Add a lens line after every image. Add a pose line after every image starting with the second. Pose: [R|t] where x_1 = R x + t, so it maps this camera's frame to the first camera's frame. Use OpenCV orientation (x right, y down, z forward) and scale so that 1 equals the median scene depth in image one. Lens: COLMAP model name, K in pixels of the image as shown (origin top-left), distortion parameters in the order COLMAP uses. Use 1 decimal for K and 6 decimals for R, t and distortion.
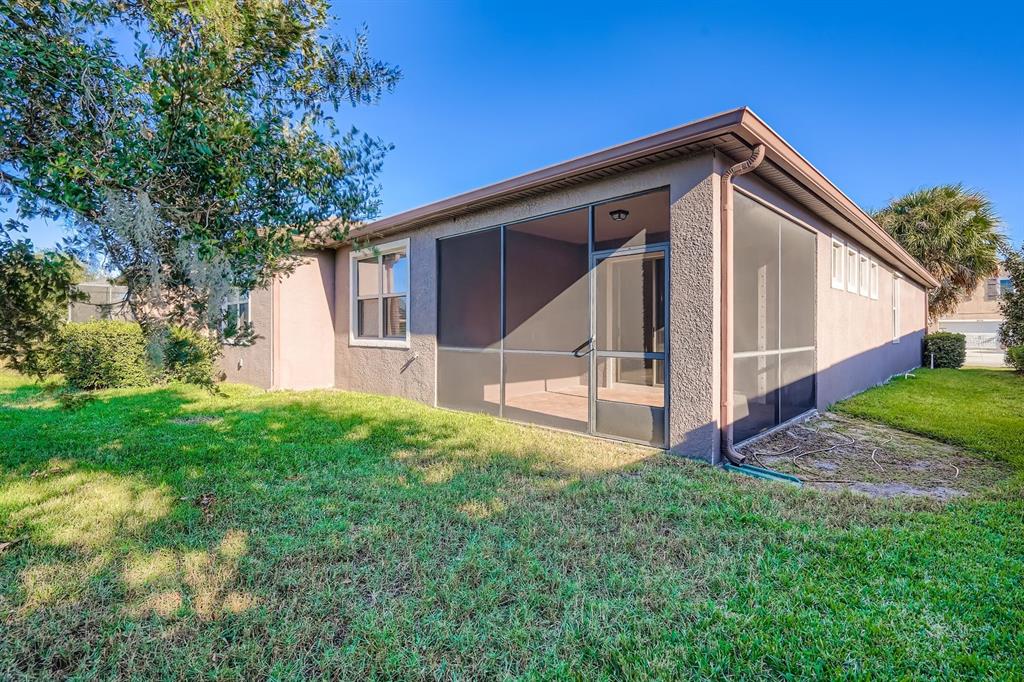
lens RADIAL K [[473.4, 0, 513.9], [0, 473.4, 328.3], [0, 0, 1]] dist [0.000901, -0.001019]
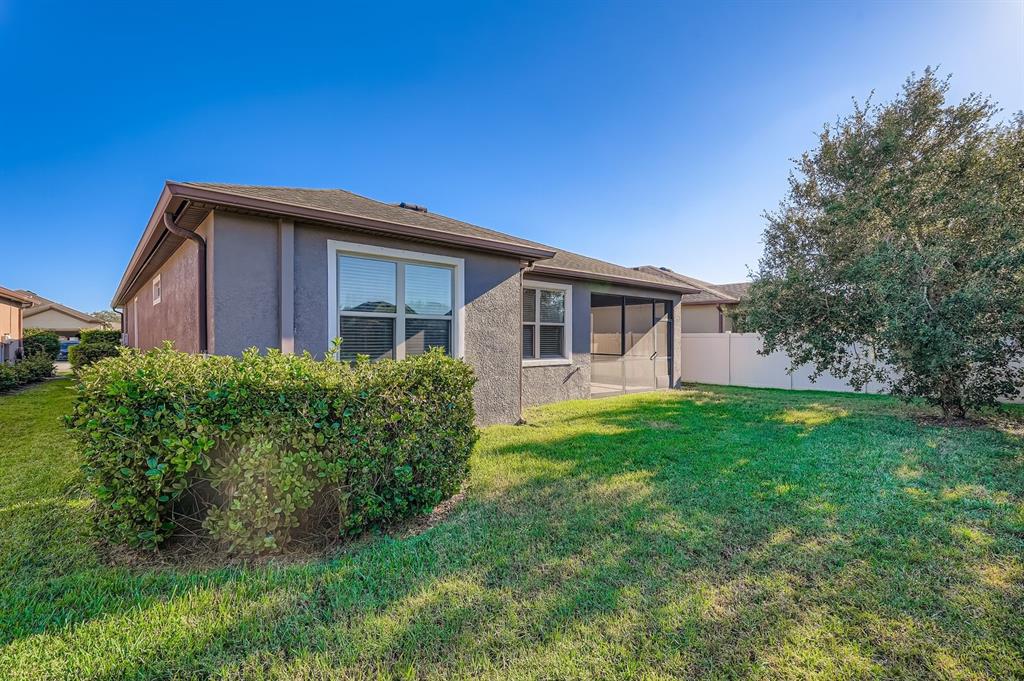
lens RADIAL K [[473.4, 0, 513.9], [0, 473.4, 327.8], [0, 0, 1]] dist [0.000901, -0.001019]
pose [[0.030853, 0.016555, 0.999387, -1.629077], [0.004522, 0.999850, -0.016702, -0.042796], [-0.999514, 0.005035, 0.030773, 1.119979]]
